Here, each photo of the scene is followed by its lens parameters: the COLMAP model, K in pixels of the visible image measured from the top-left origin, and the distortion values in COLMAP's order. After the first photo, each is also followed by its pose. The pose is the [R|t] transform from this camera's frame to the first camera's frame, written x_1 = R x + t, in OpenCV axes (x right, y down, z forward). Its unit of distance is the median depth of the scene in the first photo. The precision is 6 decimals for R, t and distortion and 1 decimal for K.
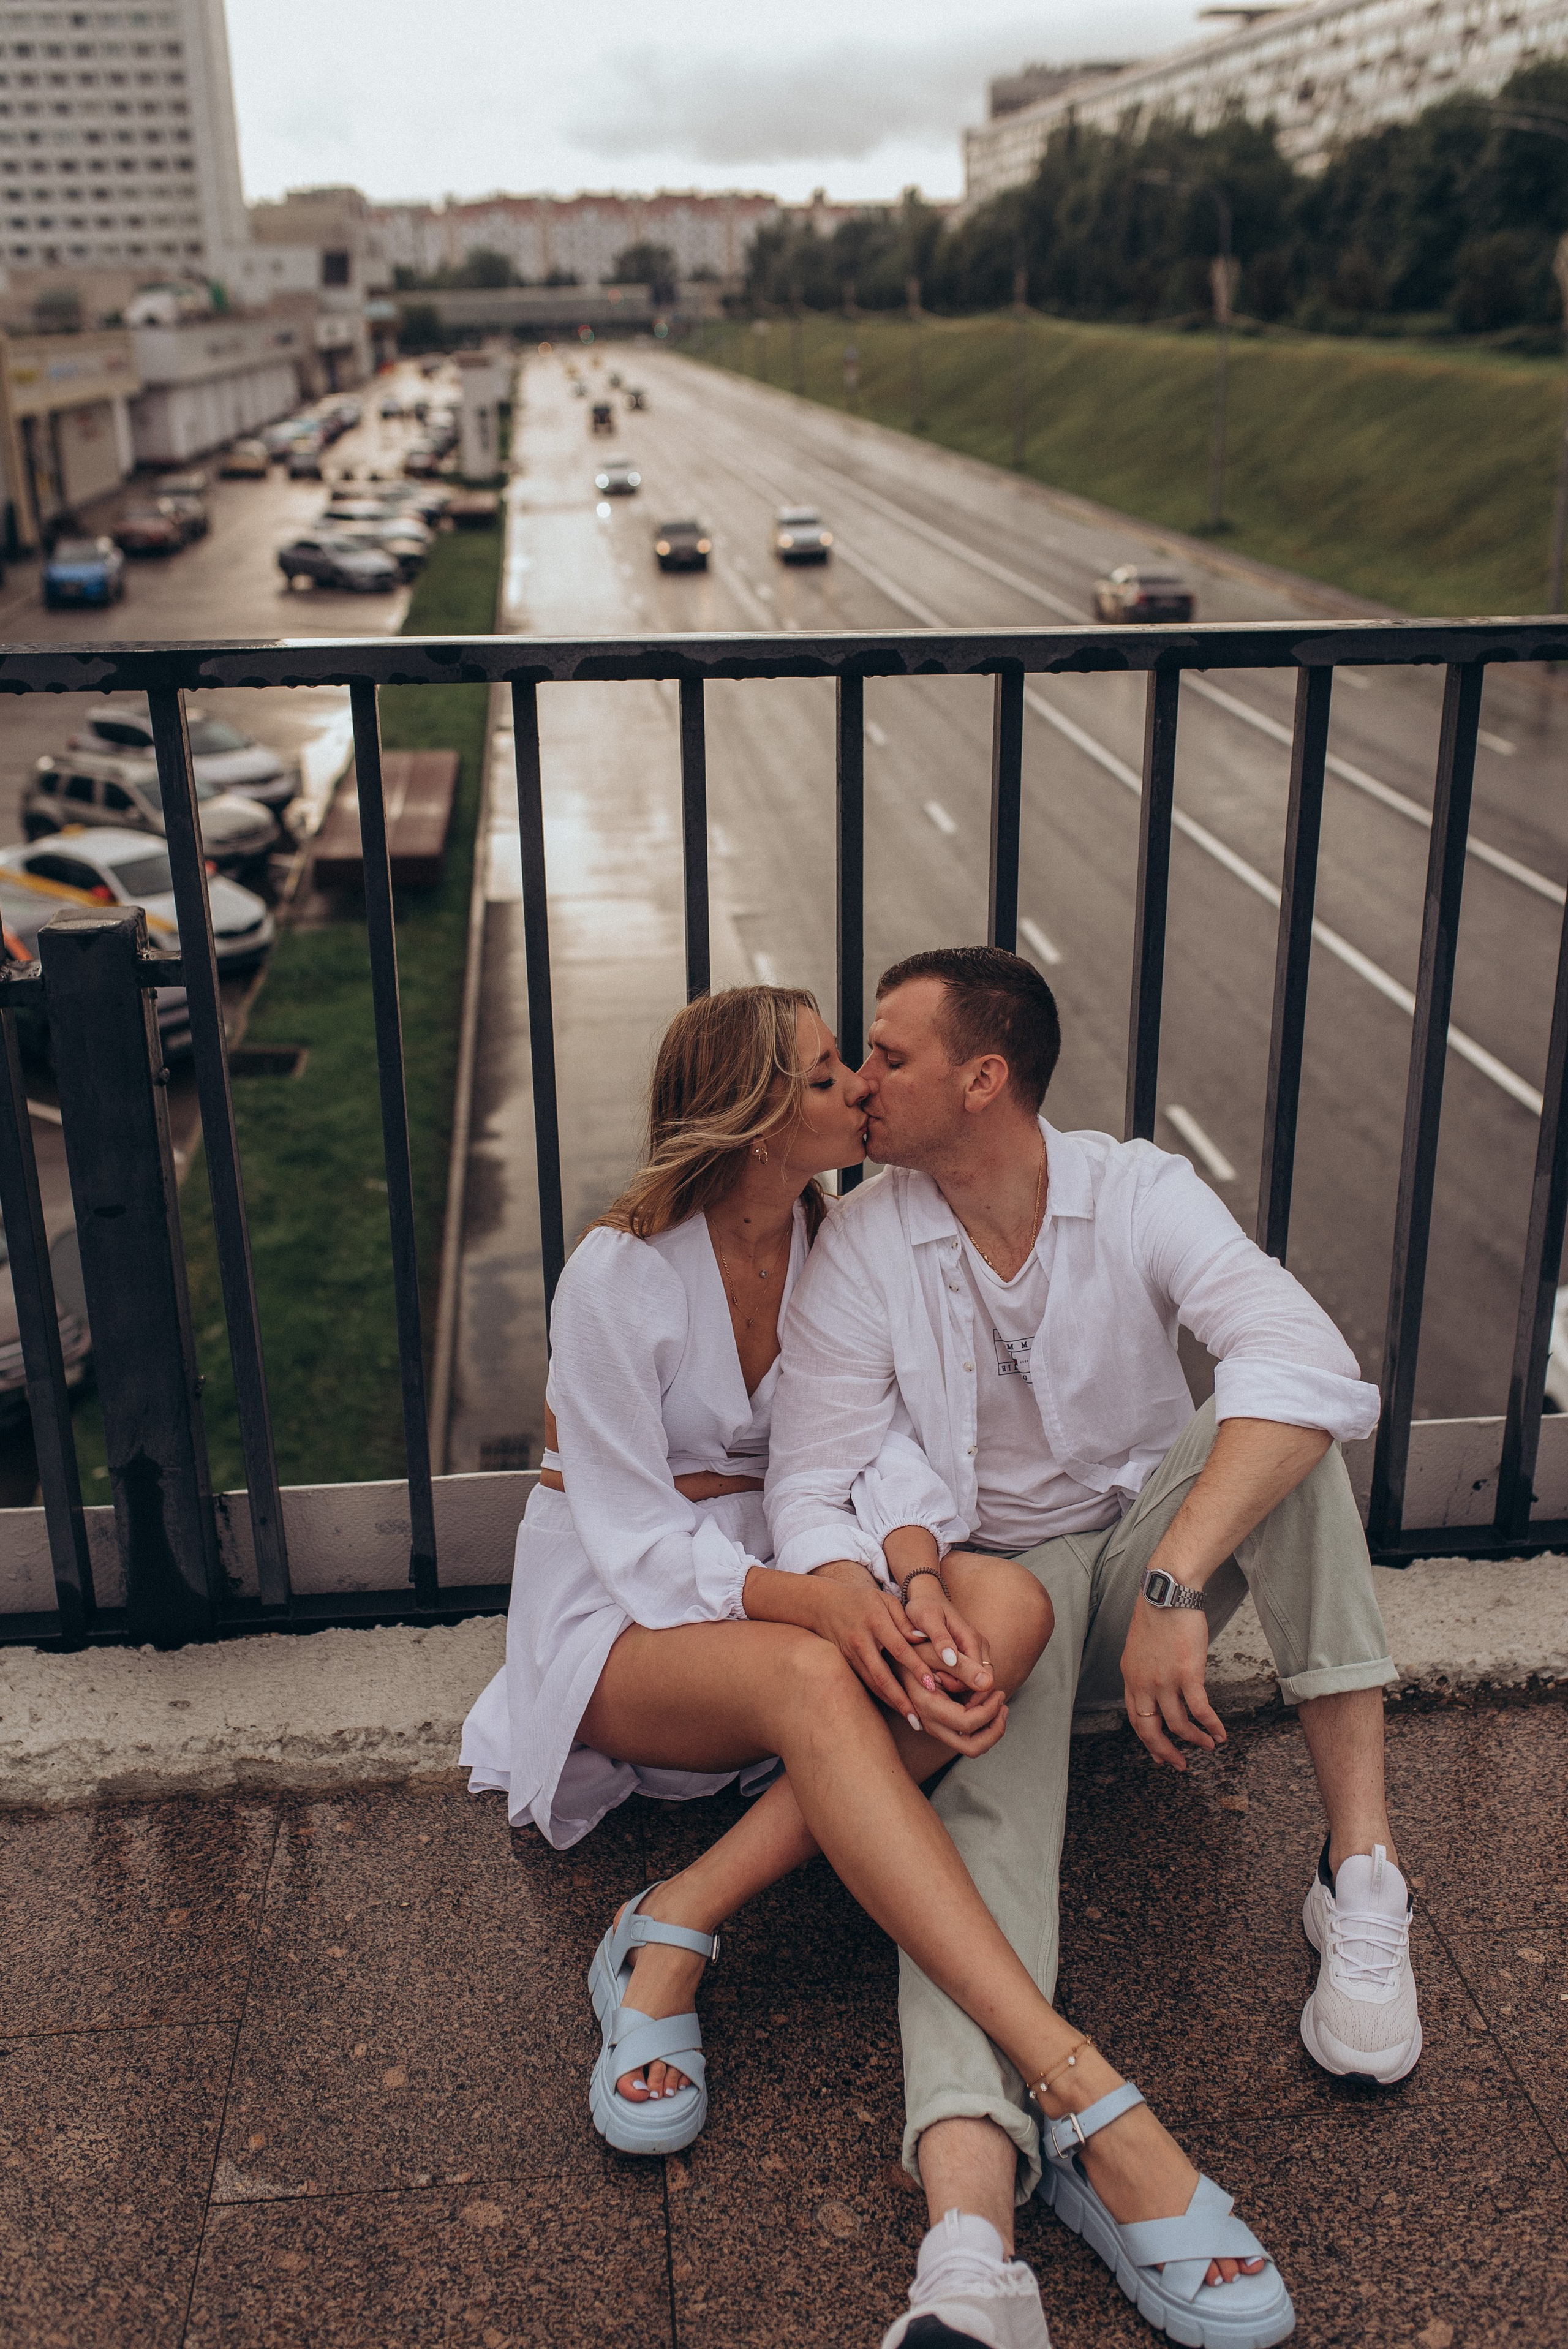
lens RADIAL K [[2228.0, 0, 791.7], [0, 2228.0, 1173.8], [0, 0, 1]] dist [0.000540, 0.007123]
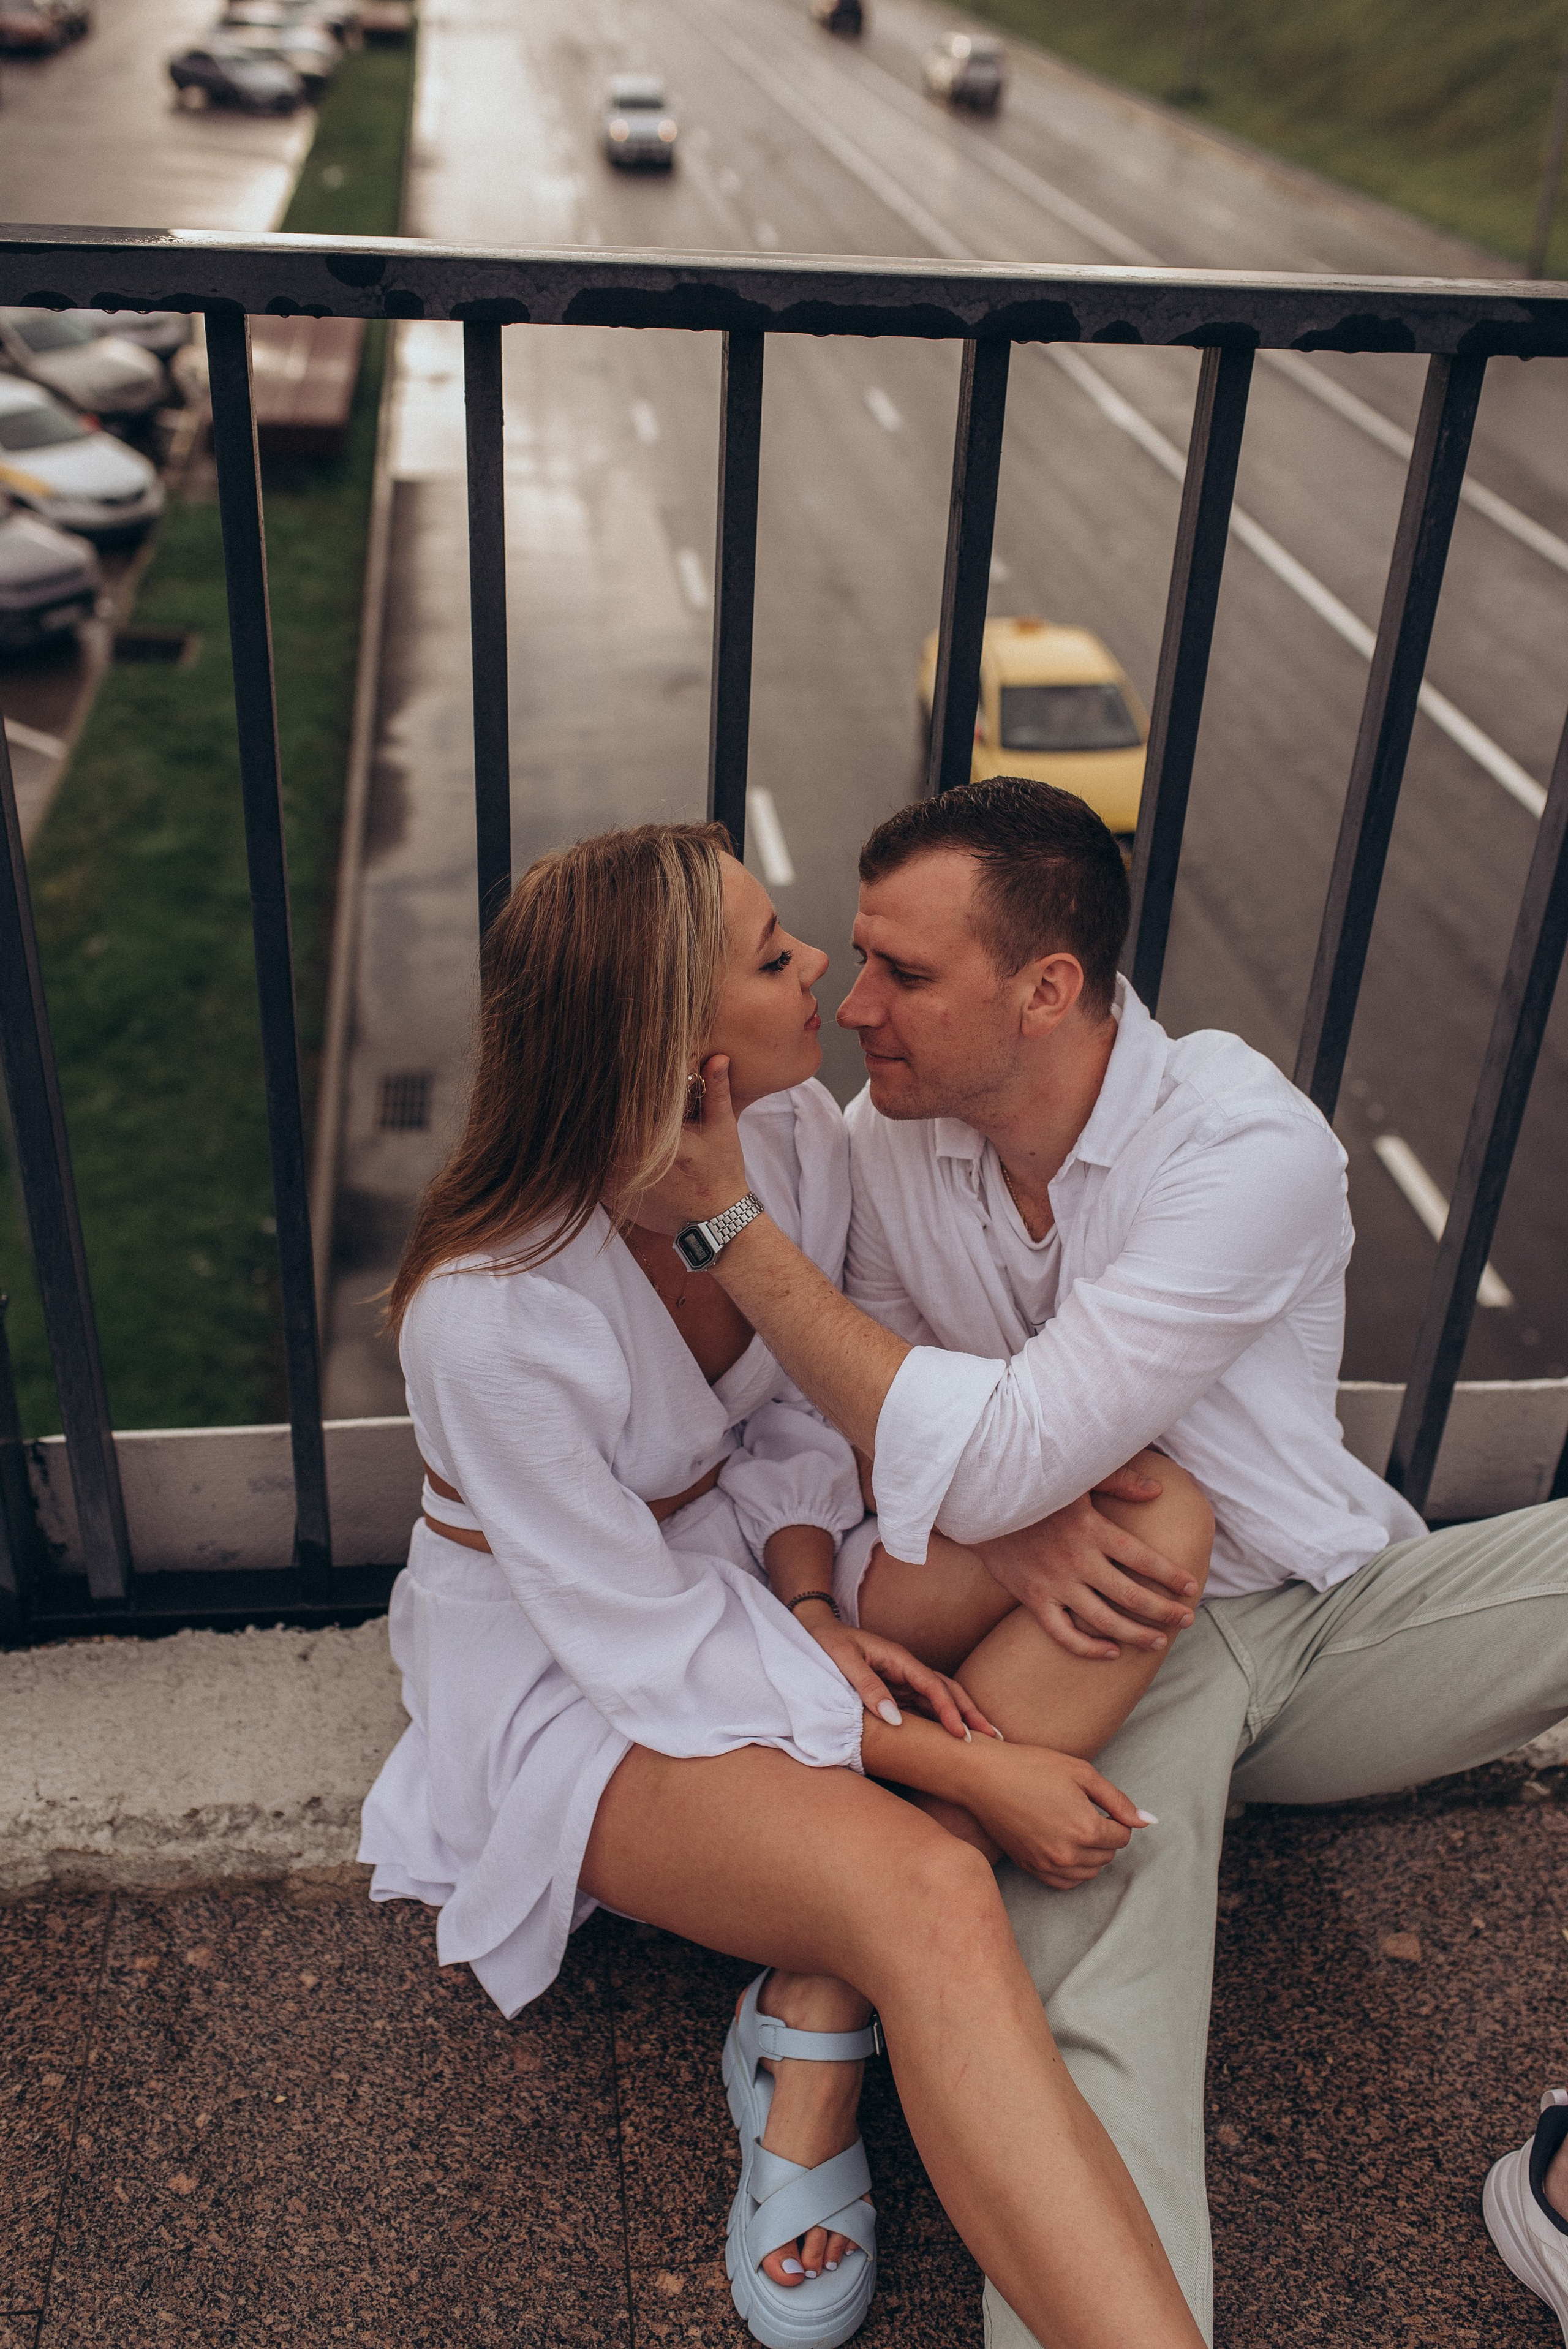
lens RADIAL K [[2228.0, 0, 791.7], [0, 2228.0, 1173.8], [0, 0, 1]] dist [0.000540, 0.007123]
pose [[0.998101, 0.038484, 0.048101, -0.050231], [-0.046388, 0.983328, 0.175822, -0.091956], [-0.040533, -0.177720, 0.983246, 0.309708]]
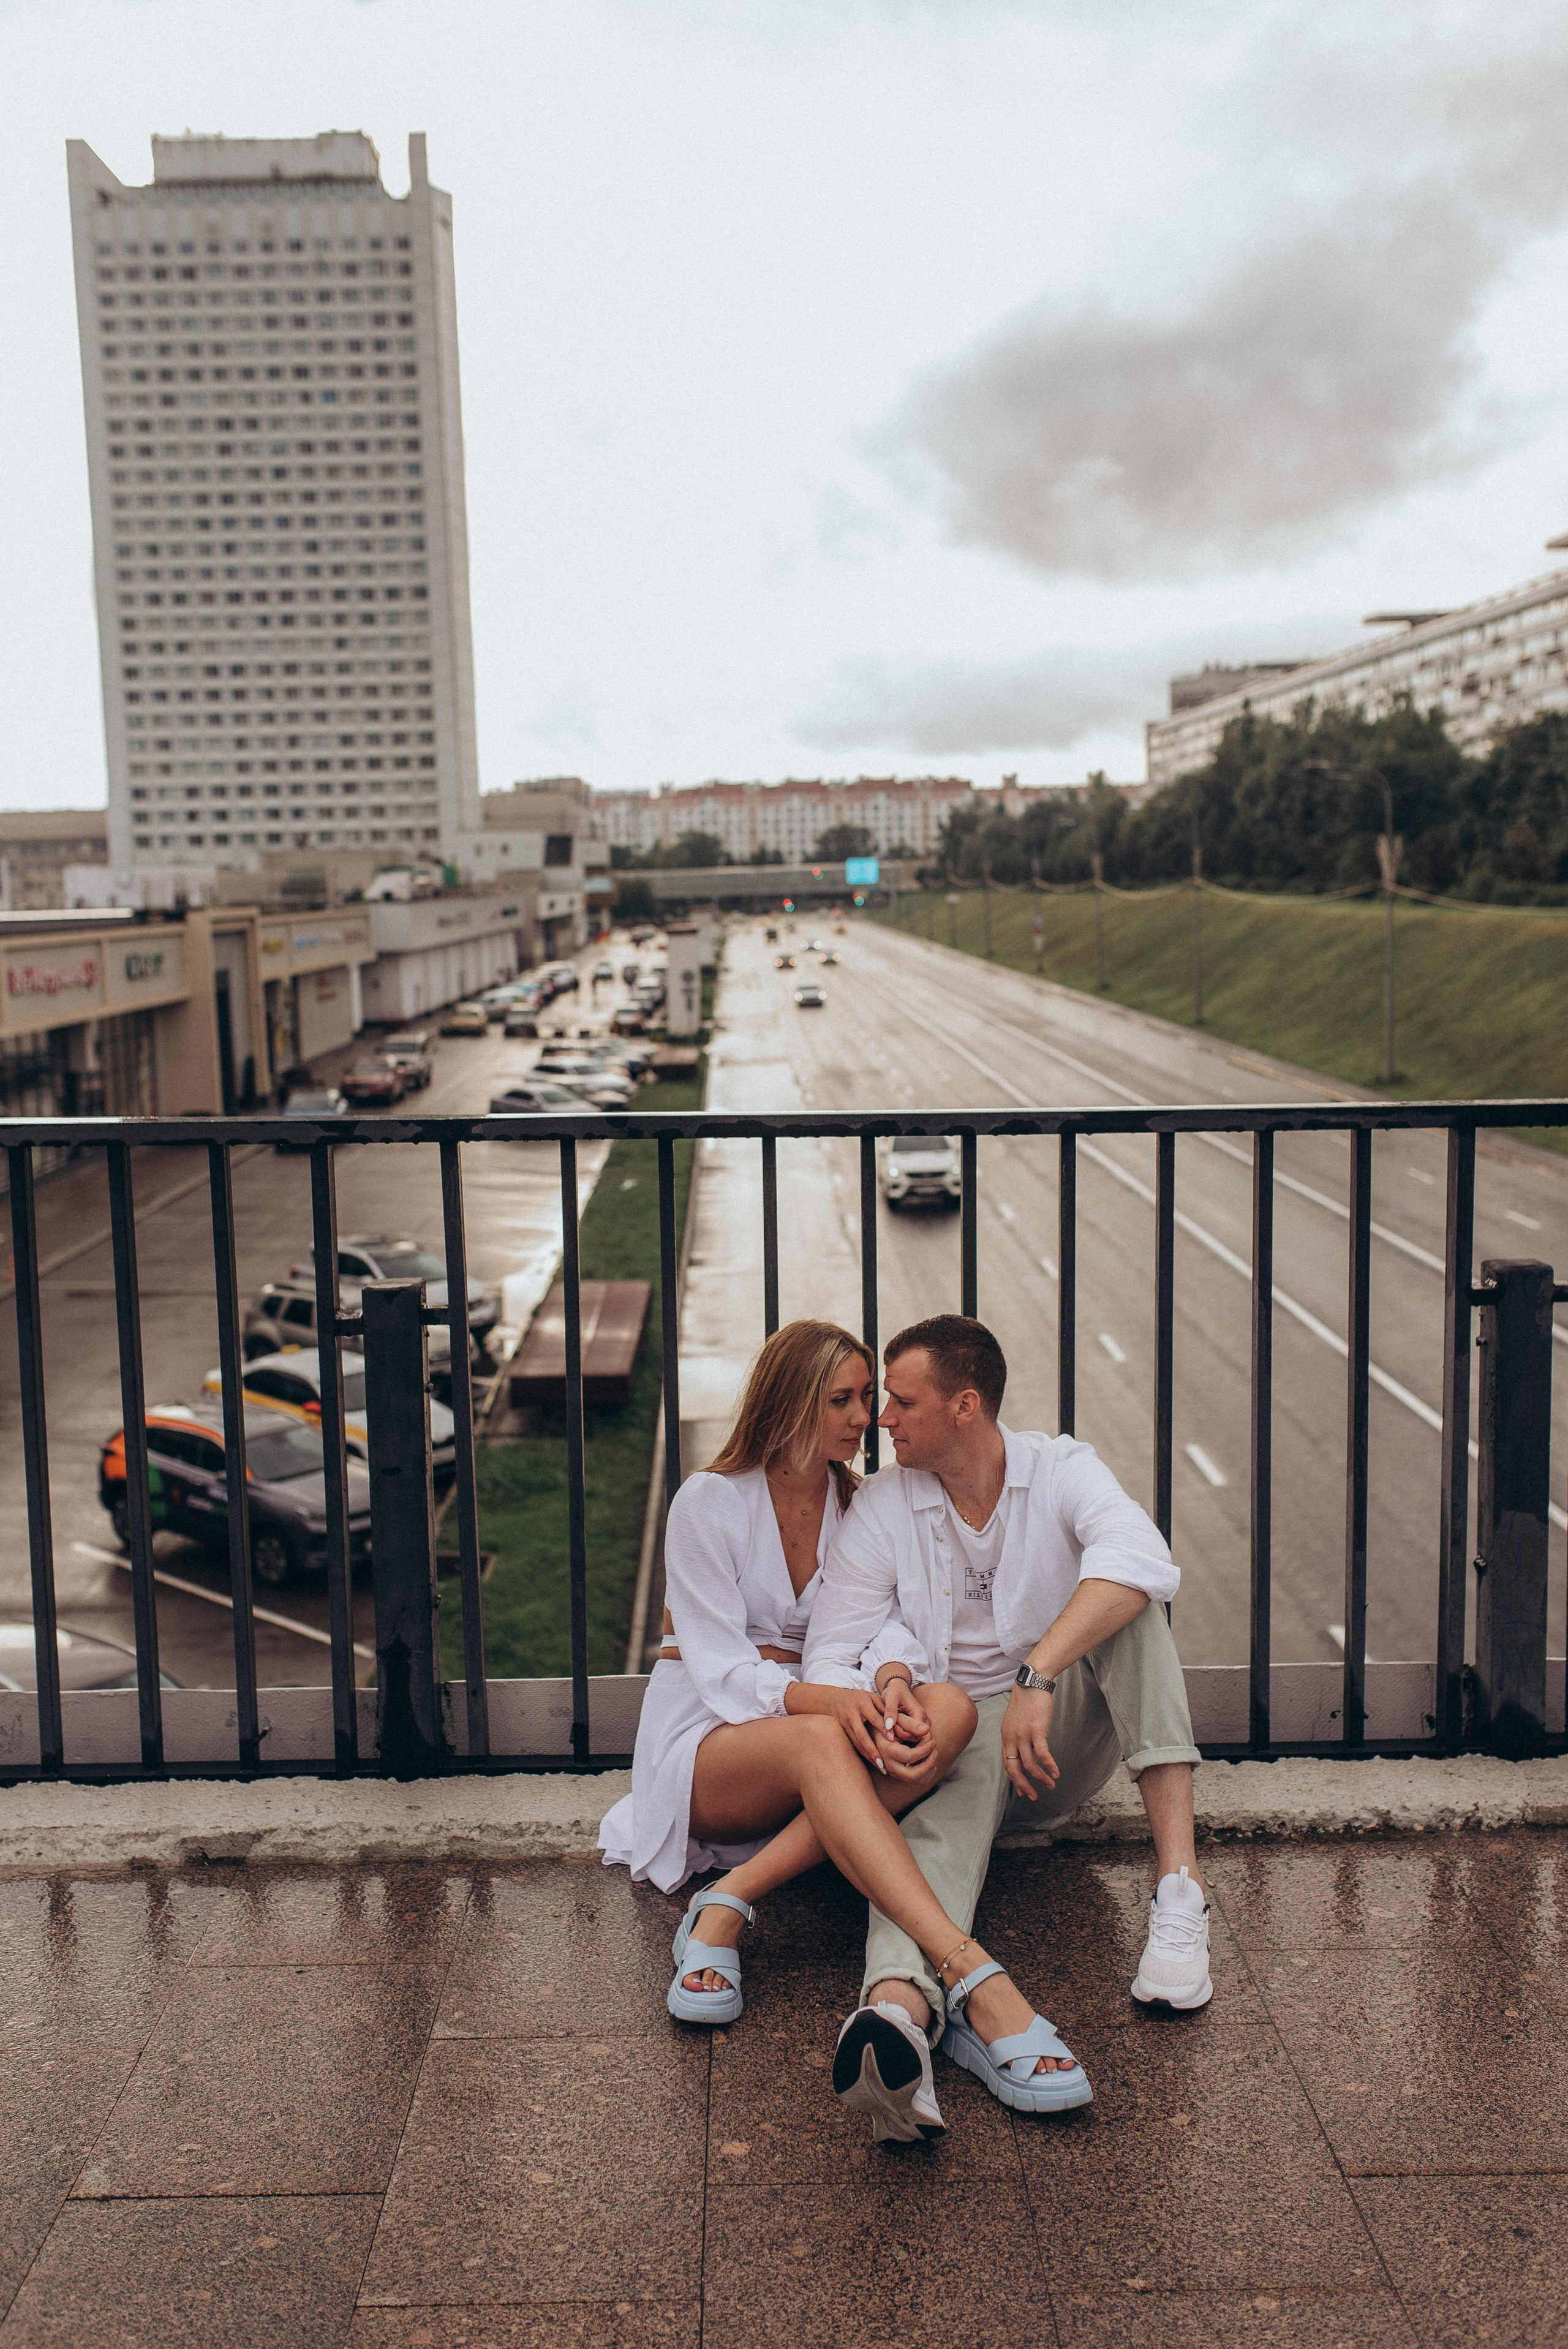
lens RADIAL K [[2228.0, 0, 791.7], [0, 2228.0, 1173.8], [0, 0, 1]] dist [0.000540, 0.007123]
pose [[0.996439, 0.003849, -0.084226, 0.102578], [-0.023784, 0.971220, -0.236995, 0.176460], [0.080890, 0.238154, 0.967853, -0.530260]]
